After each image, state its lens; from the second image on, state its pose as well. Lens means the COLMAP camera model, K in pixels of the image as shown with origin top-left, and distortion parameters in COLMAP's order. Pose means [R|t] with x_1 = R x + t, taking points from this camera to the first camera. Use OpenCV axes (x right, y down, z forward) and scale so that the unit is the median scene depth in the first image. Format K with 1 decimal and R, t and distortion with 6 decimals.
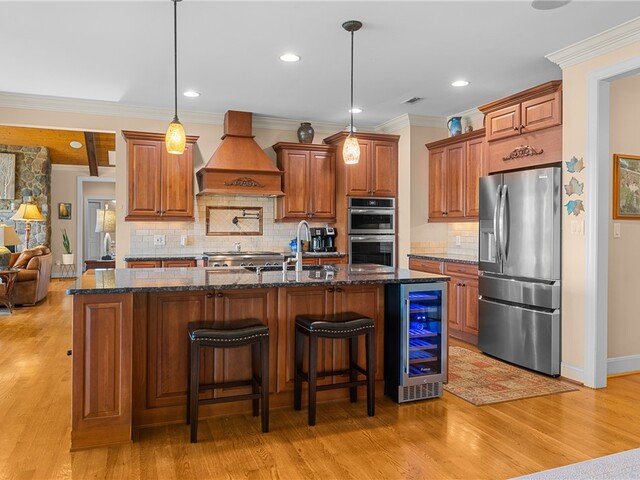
lens RADIAL K [[477.1, 0, 318.2], [0, 477.1, 238.9], [0, 0, 1]] dist [0.011623, 0.001720]
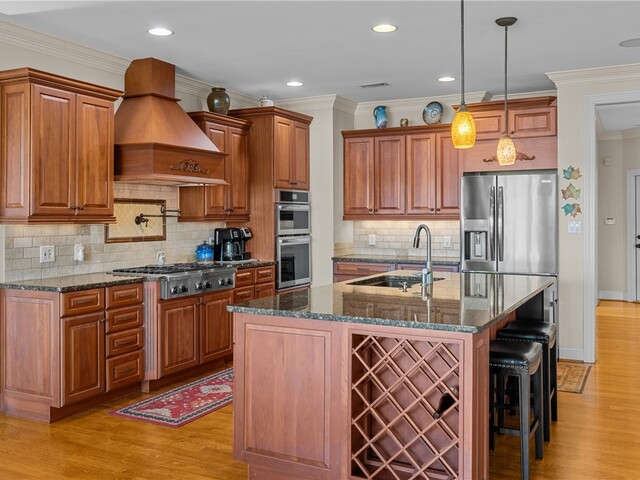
lens RADIAL K [[612.7, 0, 321.1], [0, 612.7, 235.4], [0, 0, 1]] dist [0.009013, 0.000000]
pose [[0.746813, -0.025249, 0.664555, -0.587139], [0.021213, 0.999675, 0.014142, -0.024482], [-0.664696, 0.003536, 0.747106, 0.192382]]
